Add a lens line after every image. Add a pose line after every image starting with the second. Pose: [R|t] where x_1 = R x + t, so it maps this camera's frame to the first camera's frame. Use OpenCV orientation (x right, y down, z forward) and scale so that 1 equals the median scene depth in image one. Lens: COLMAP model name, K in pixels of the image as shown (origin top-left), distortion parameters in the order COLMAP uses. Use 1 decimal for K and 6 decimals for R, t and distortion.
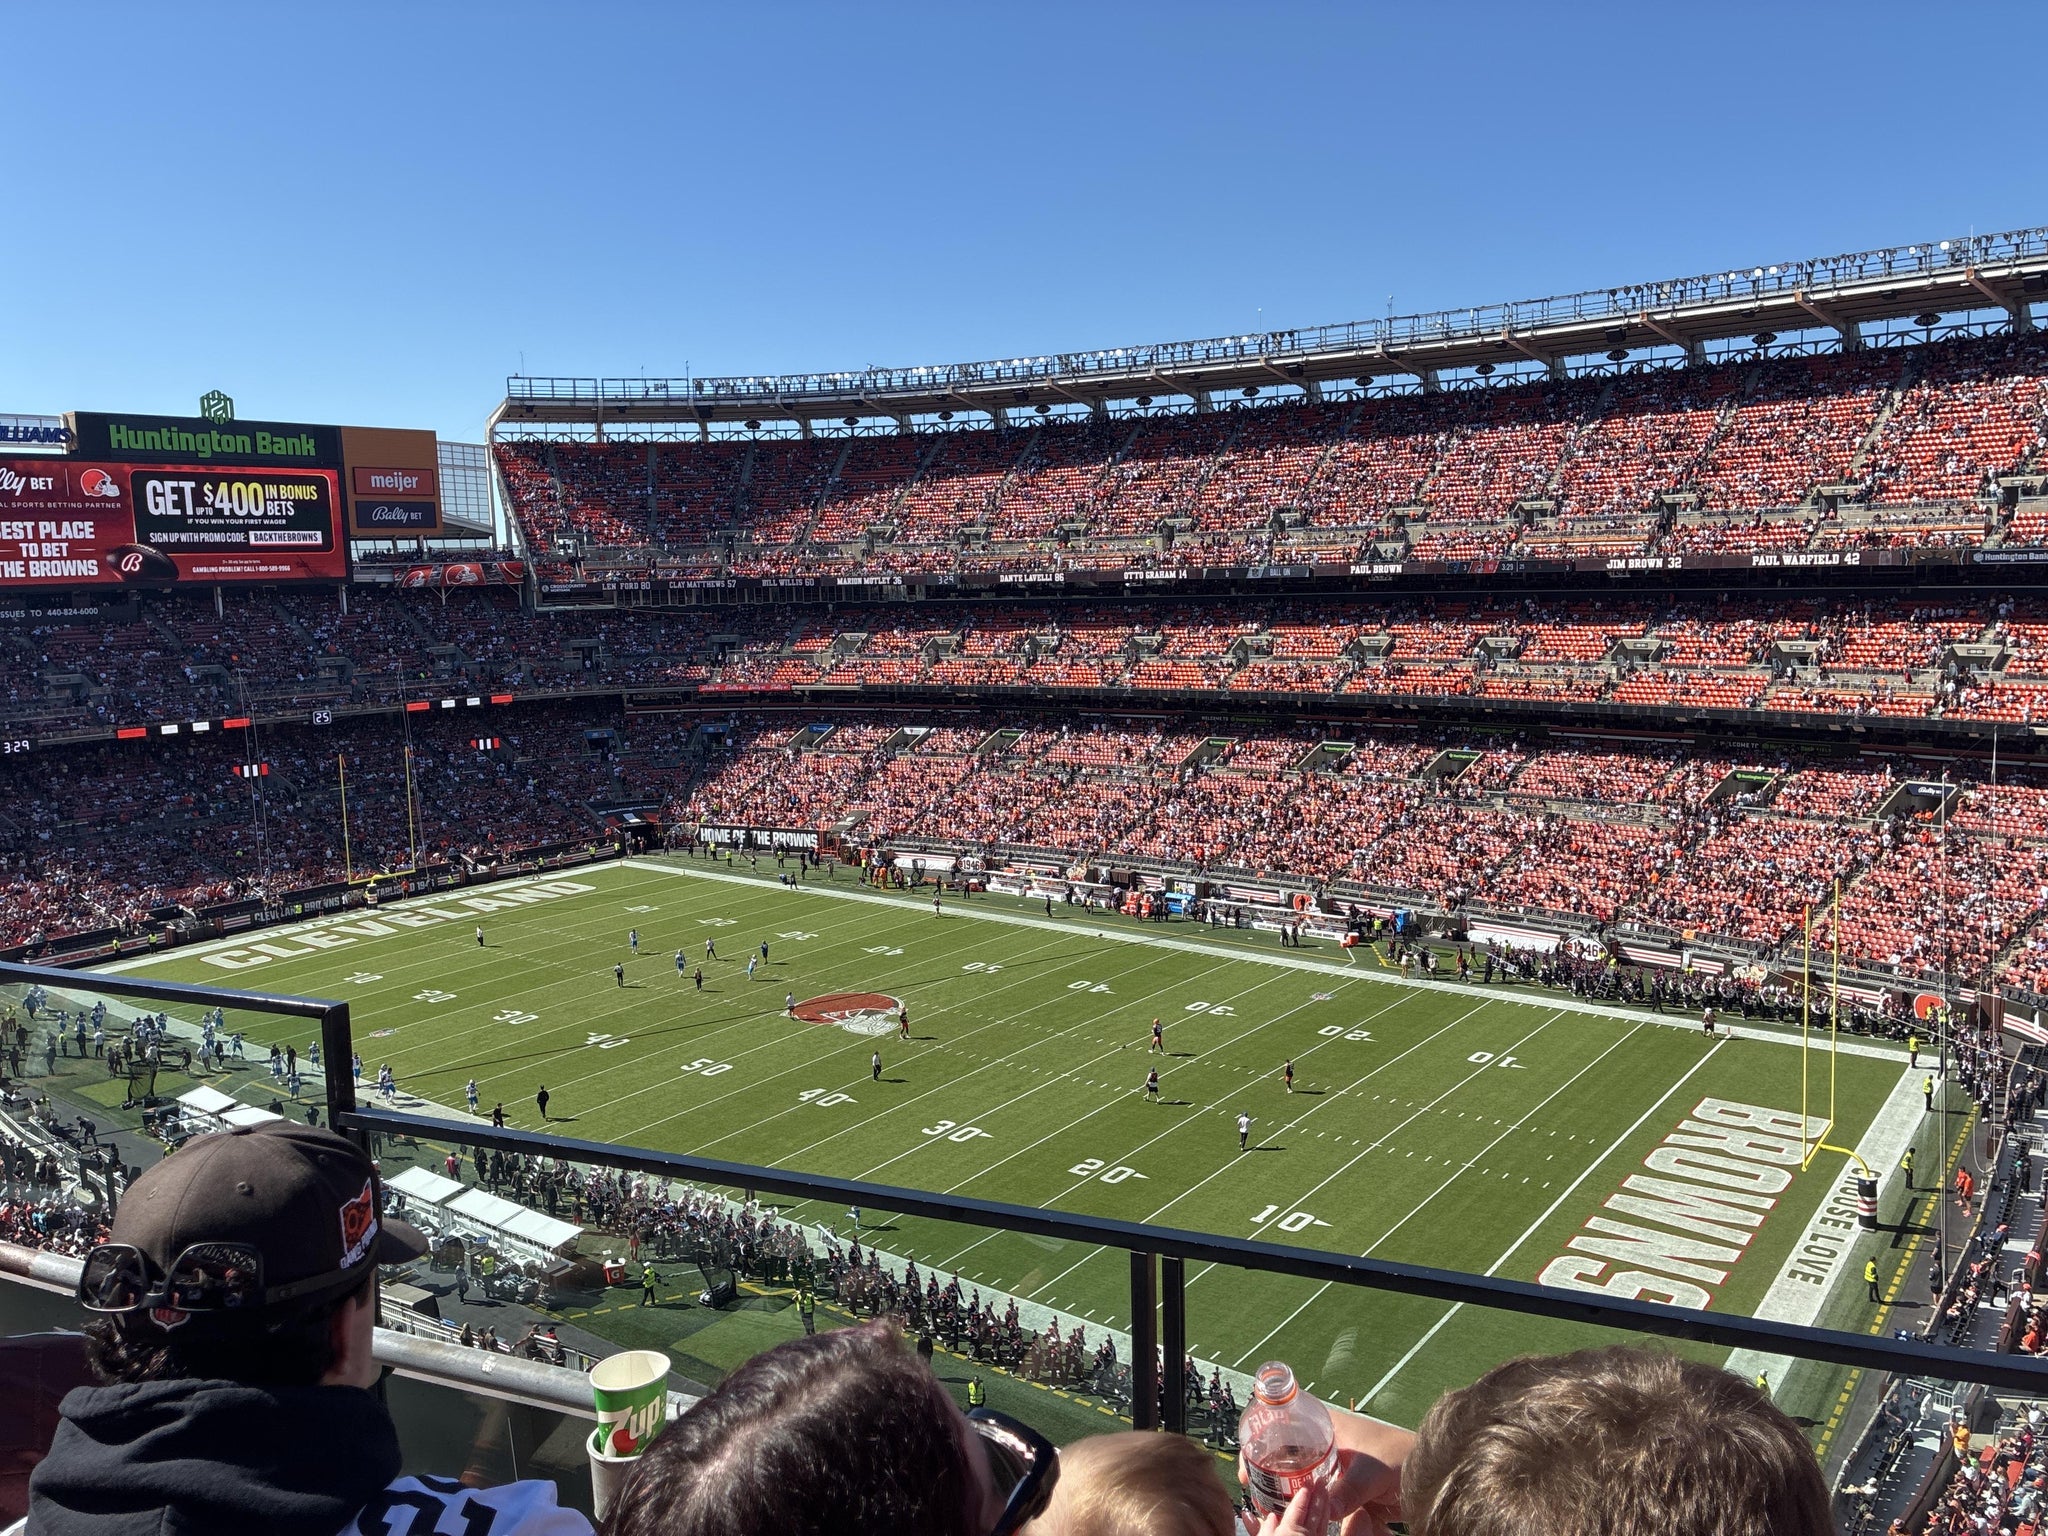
lens RADIAL K [[1545.6, 0, 1029.1], [0, 1545.6, 749.7], [0, 0, 1]] dist [0.058932, -0.044473]
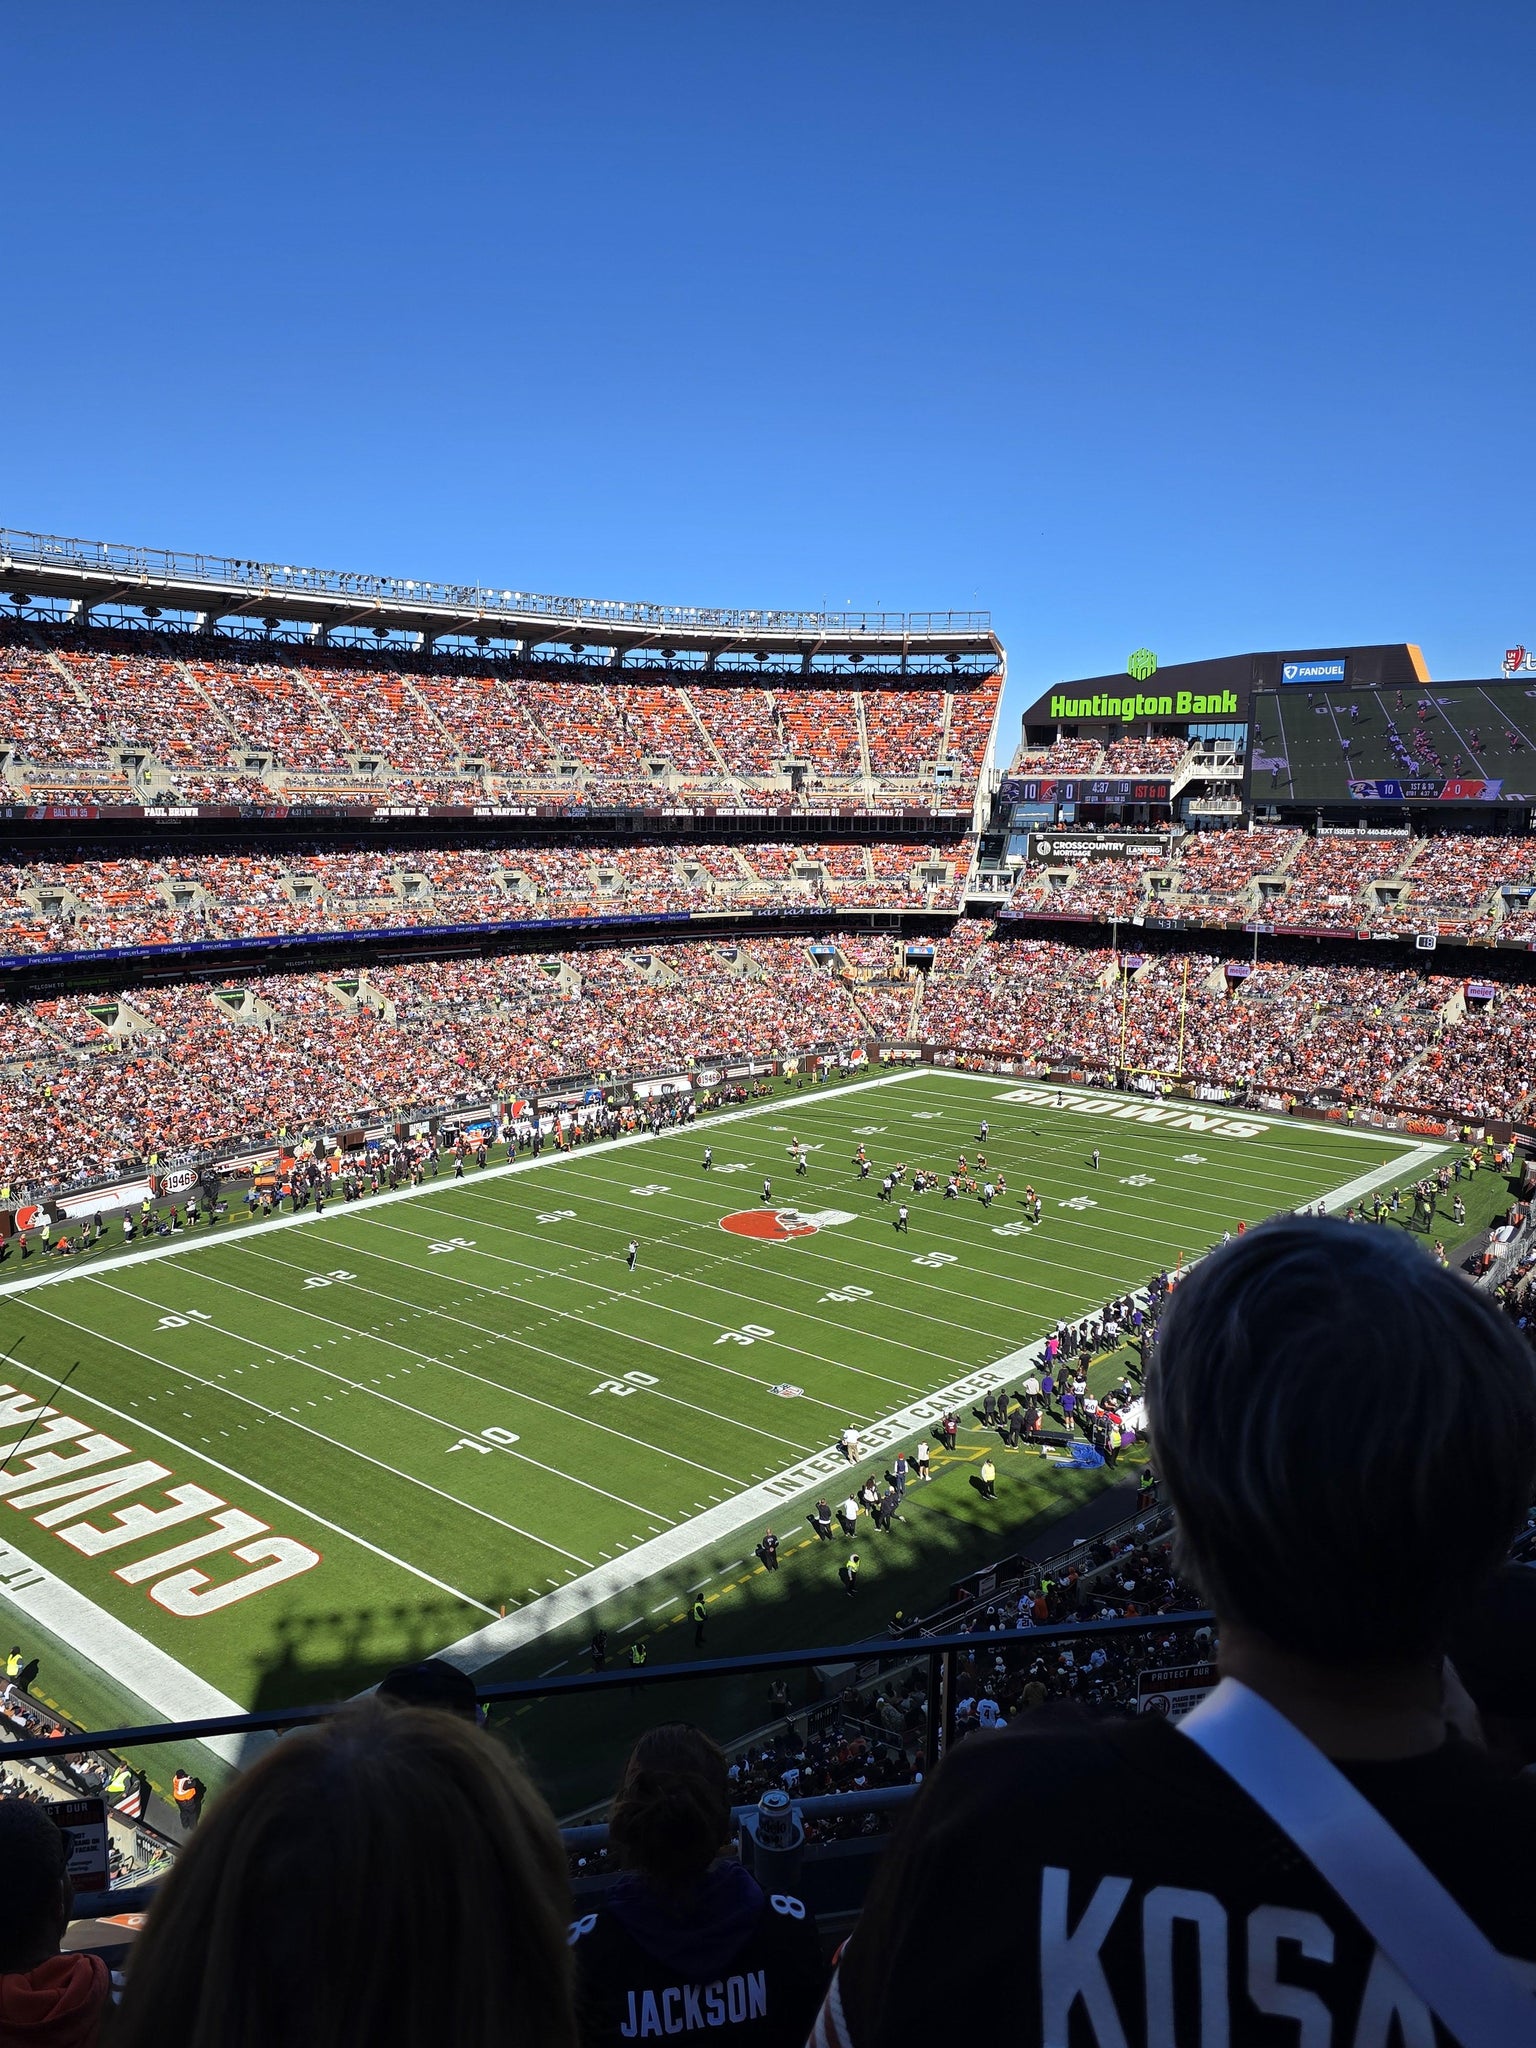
lens RADIAL K [[1556.7, 0, 734.4], [0, 1556.7, 1053.1], [0, 0, 1]] dist [0.054897, -0.067292]
pose [[0.060337, -0.139908, 0.988324, -0.706989], [0.111415, 0.984885, 0.132619, -0.056704], [-0.991941, 0.102113, 0.075012, 0.570551]]
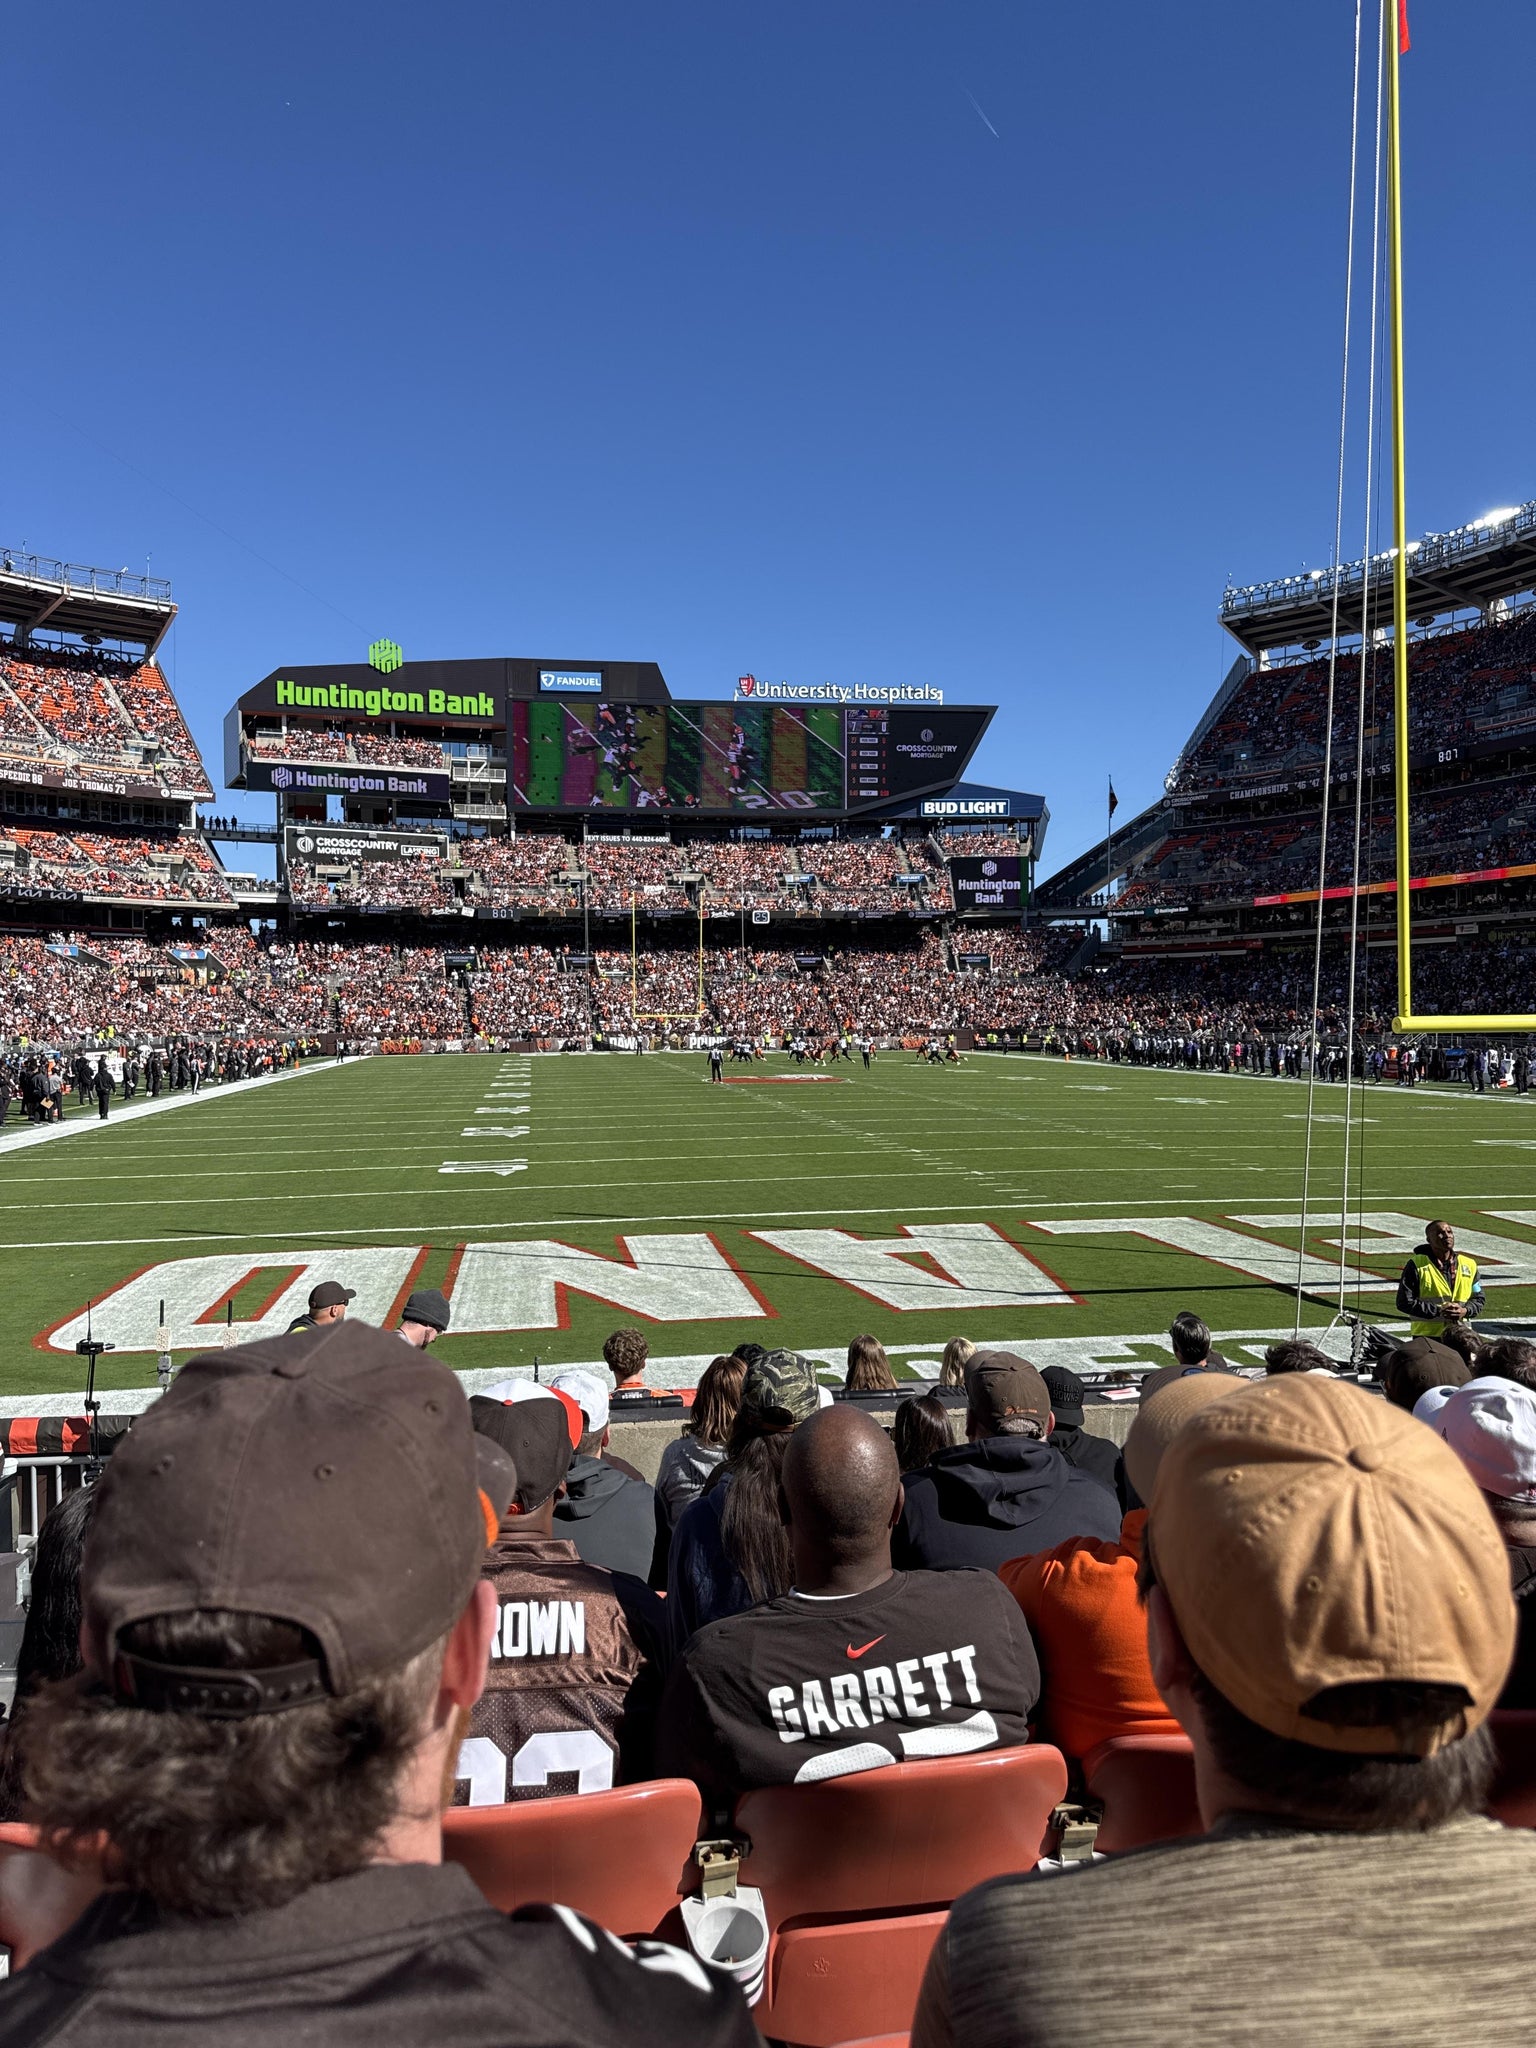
lens RADIAL K [[1432.6, 0, 762.7], [0, 1432.6, 1050.3], [0, 0, 1]] dist [0.086638, -0.117910]
pose [[-0.732236, 0.013902, 0.680909, -0.353913], [0.105966, 0.989941, 0.093743, 0.052545], [-0.672756, 0.140795, -0.726344, 0.925026]]
